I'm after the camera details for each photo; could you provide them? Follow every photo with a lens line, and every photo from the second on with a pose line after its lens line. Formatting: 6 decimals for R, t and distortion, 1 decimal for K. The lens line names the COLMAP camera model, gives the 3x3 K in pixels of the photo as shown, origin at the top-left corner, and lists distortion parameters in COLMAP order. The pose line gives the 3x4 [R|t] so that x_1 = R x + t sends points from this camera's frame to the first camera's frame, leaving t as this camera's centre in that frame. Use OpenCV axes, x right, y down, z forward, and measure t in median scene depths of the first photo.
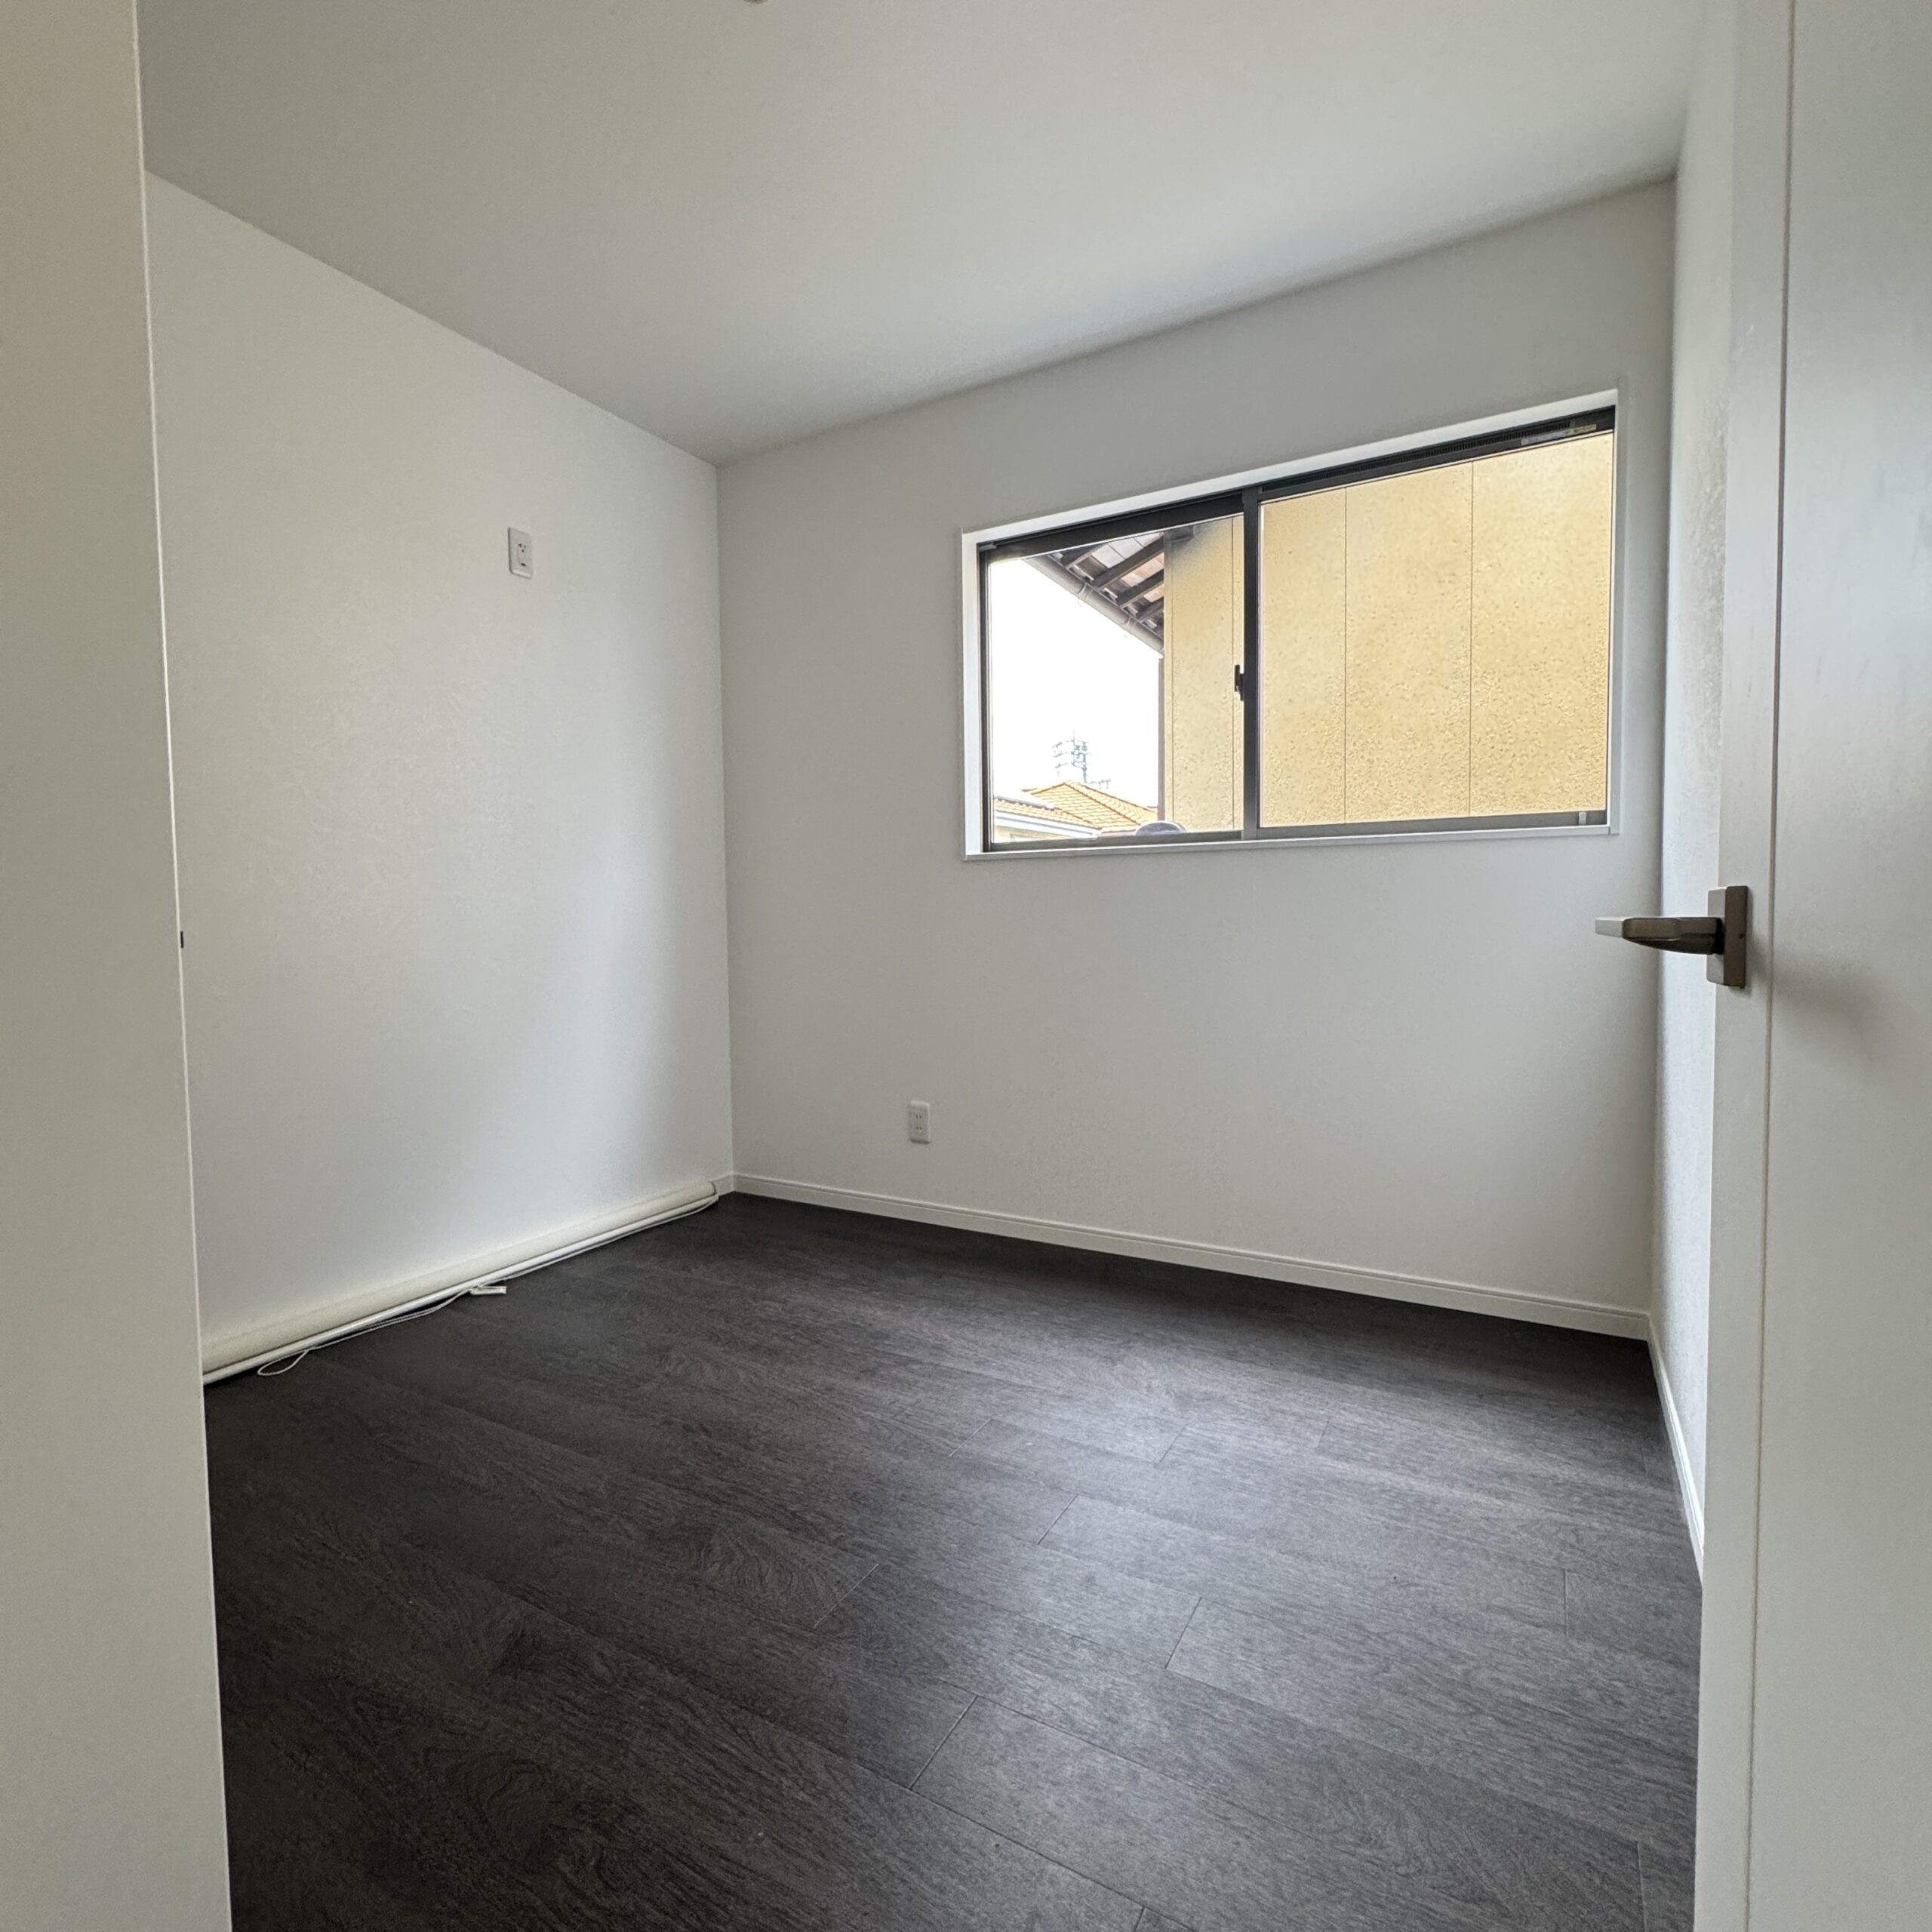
lens RADIAL K [[1029.3, 0, 968.2], [0, 1029.3, 969.6], [0, 0, 1]] dist [-0.003104, 0.000944]
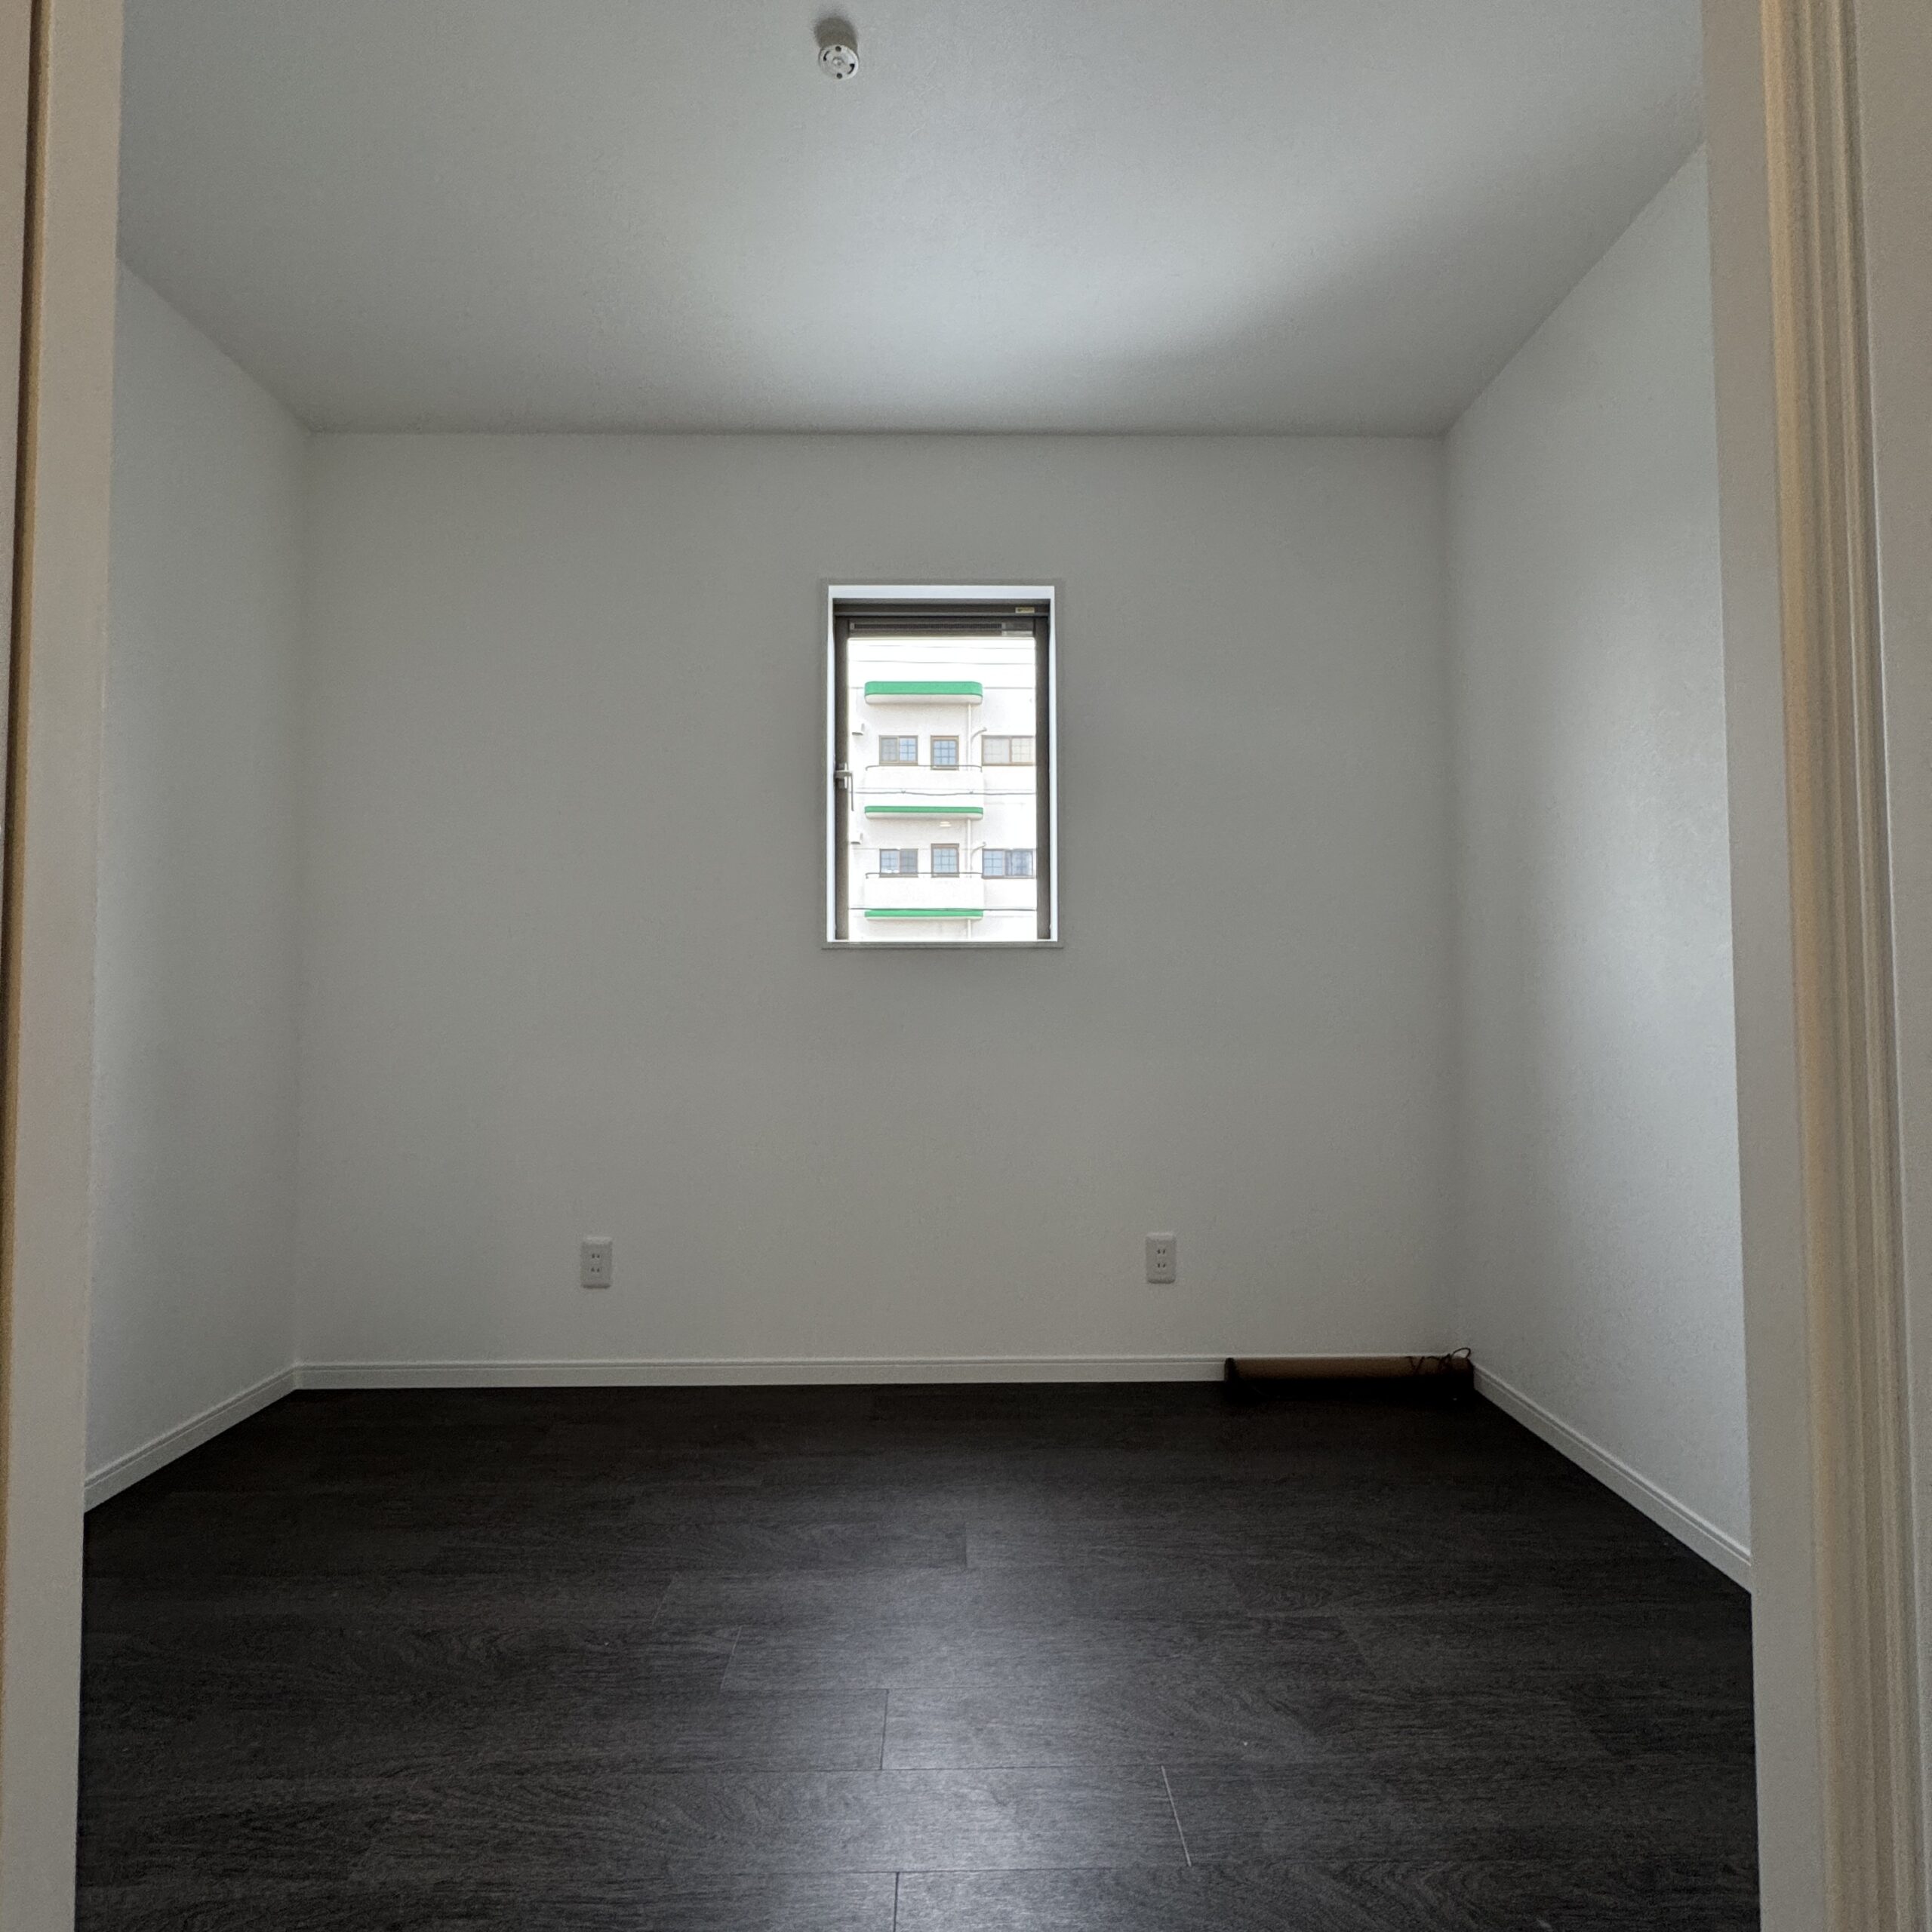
lens RADIAL K [[1029.3, 0, 966.8], [0, 1029.3, 968.0], [0, 0, 1]] dist [-0.003104, 0.000944]
pose [[0.862323, 0.027477, 0.505612, -0.218505], [0.021769, 0.995592, -0.091233, -0.004520], [-0.505890, 0.089679, 0.857924, 0.123008]]
